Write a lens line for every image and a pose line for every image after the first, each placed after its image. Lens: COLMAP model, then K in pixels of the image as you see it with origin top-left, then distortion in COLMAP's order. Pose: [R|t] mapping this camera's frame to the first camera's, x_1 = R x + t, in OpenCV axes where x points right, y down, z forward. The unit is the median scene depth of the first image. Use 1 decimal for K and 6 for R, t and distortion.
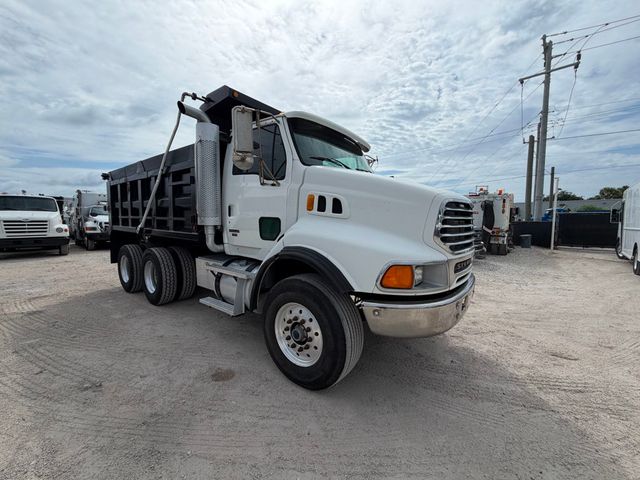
lens RADIAL K [[256.7, 0, 319.6], [0, 256.7, 240.0], [0, 0, 1]] dist [-0.000146, 0.000261]
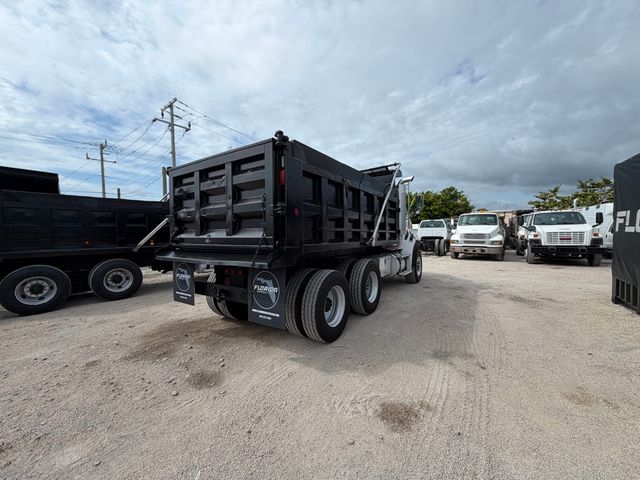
lens RADIAL K [[256.7, 0, 319.6], [0, 256.7, 240.0], [0, 0, 1]] dist [-0.000146, 0.000261]
pose [[-0.075120, -0.028910, 0.996755, -2.727490], [0.090917, 0.995218, 0.035718, -0.169383], [-0.993021, 0.093305, -0.072132, 2.061595]]
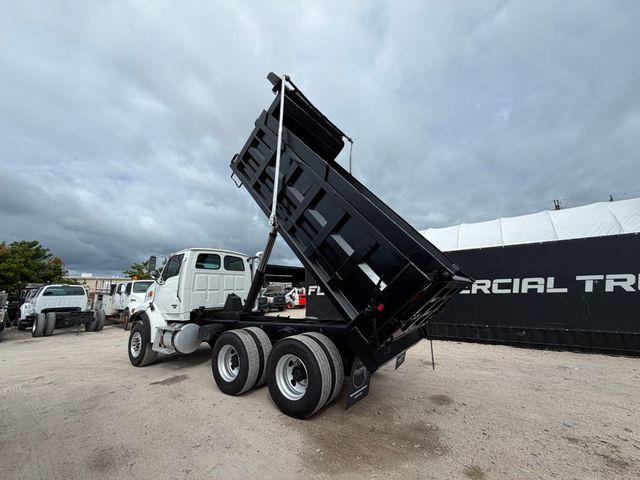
lens RADIAL K [[256.7, 0, 319.6], [0, 256.7, 240.0], [0, 0, 1]] dist [-0.000146, 0.000261]
pose [[-0.998351, 0.017305, -0.054729, -1.018691], [0.023661, 0.992767, -0.117706, -0.346225], [0.052296, -0.118807, -0.991539, 3.906034]]
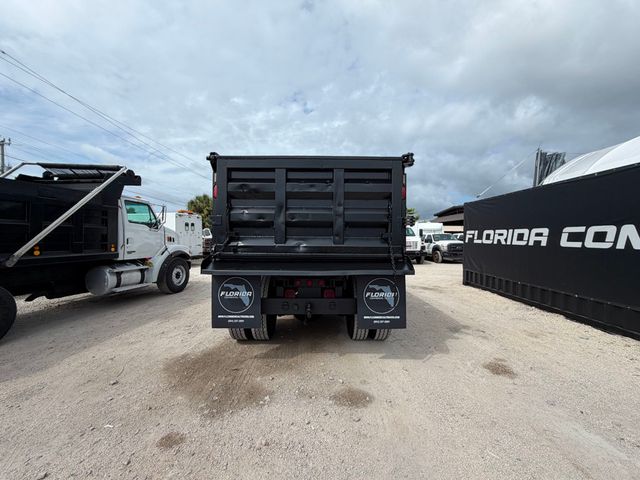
lens RADIAL K [[256.7, 0, 319.6], [0, 256.7, 240.0], [0, 0, 1]] dist [-0.000146, 0.000261]
pose [[-0.622339, -0.012206, 0.782653, -2.370774], [0.051745, 0.997050, 0.056696, -0.265068], [-0.781035, 0.075783, -0.619871, 3.093321]]
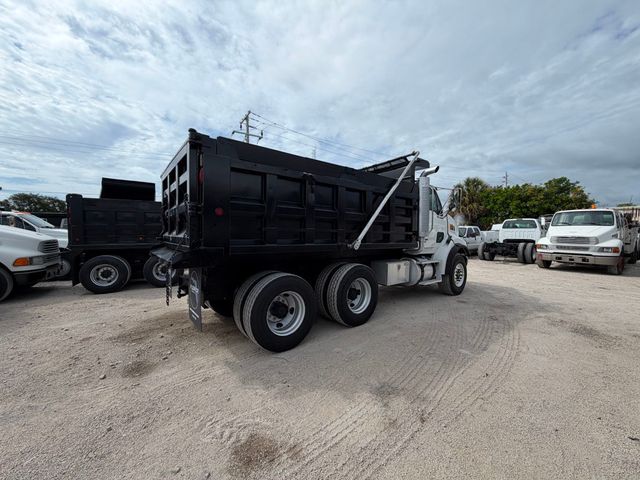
lens RADIAL K [[256.7, 0, 319.6], [0, 256.7, 240.0], [0, 0, 1]] dist [-0.000146, 0.000261]
pose [[0.237923, -0.029471, 0.970837, -2.561148], [0.076075, 0.997034, 0.011623, -0.125850], [-0.968300, 0.071091, 0.239460, 1.464307]]
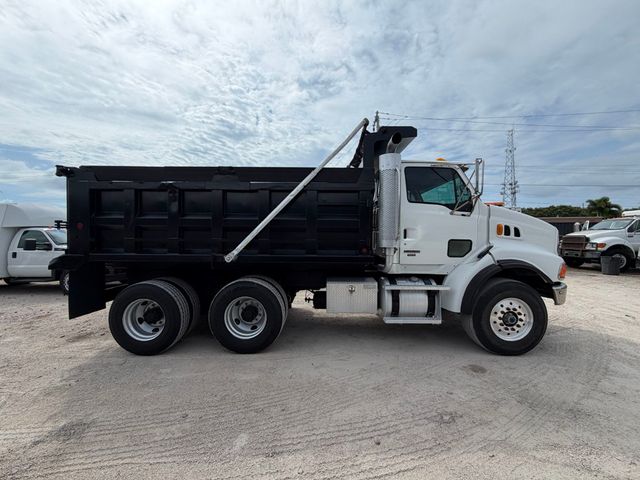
lens RADIAL K [[256.7, 0, 319.6], [0, 256.7, 240.0], [0, 0, 1]] dist [-0.000146, 0.000261]
pose [[0.792266, -0.020025, 0.609847, -1.530443], [0.056073, 0.997622, -0.040087, -0.072585], [-0.607593, 0.065956, 0.791505, 0.396696]]
